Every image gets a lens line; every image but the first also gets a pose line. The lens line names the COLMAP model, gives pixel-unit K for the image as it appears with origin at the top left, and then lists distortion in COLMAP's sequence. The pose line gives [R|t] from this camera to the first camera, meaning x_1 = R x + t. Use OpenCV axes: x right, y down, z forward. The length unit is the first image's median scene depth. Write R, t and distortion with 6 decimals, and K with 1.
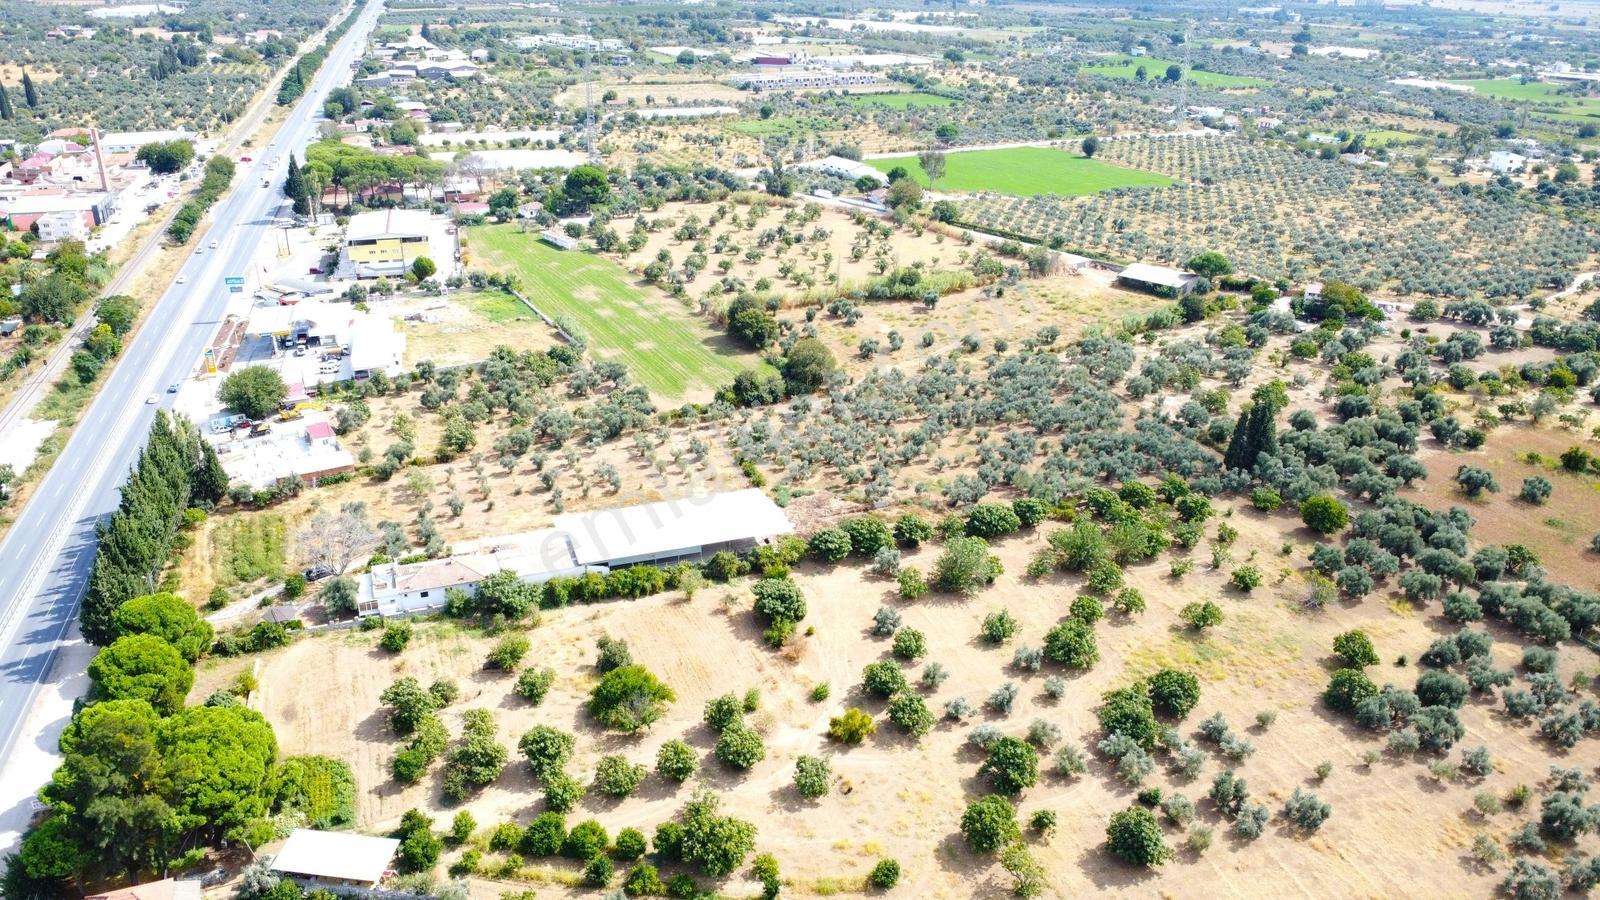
lens RADIAL K [[1168.1, 0, 800.0], [0, 1168.1, 450.0], [0, 0, 1]] dist [-0.029380, -0.007225]
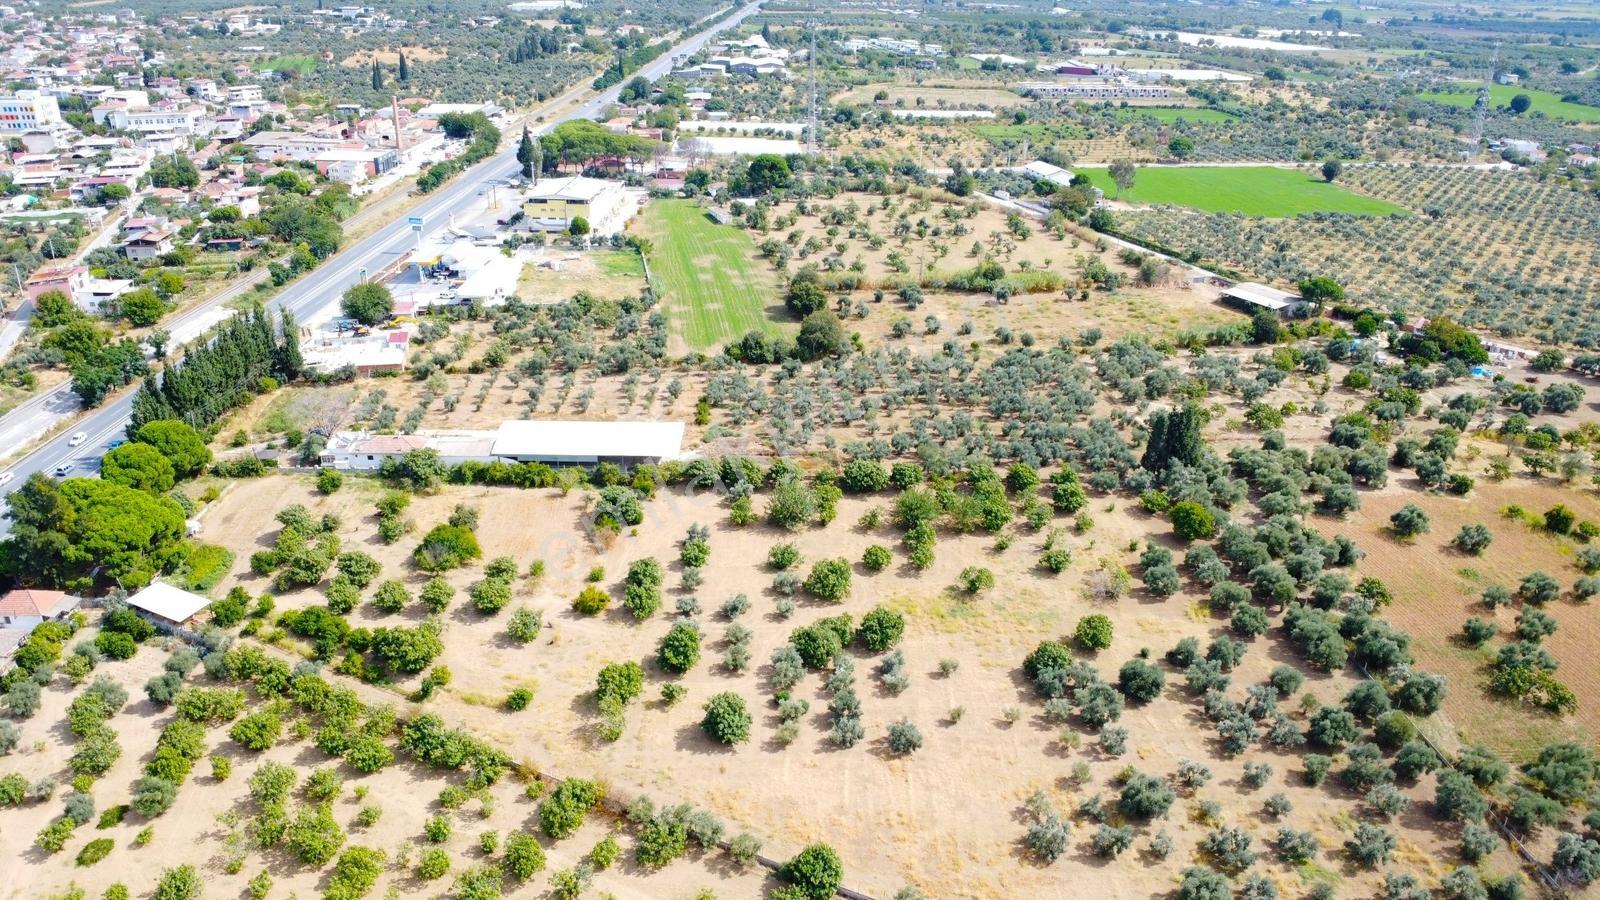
lens RADIAL K [[1168.1, 0, 800.0], [0, 1168.1, 450.0], [0, 0, 1]] dist [-0.029380, -0.007225]
pose [[0.940991, 0.136811, -0.309547, 0.271270], [-0.139170, 0.990161, 0.014562, 0.016930], [0.308493, 0.029377, 0.950773, -0.033450]]
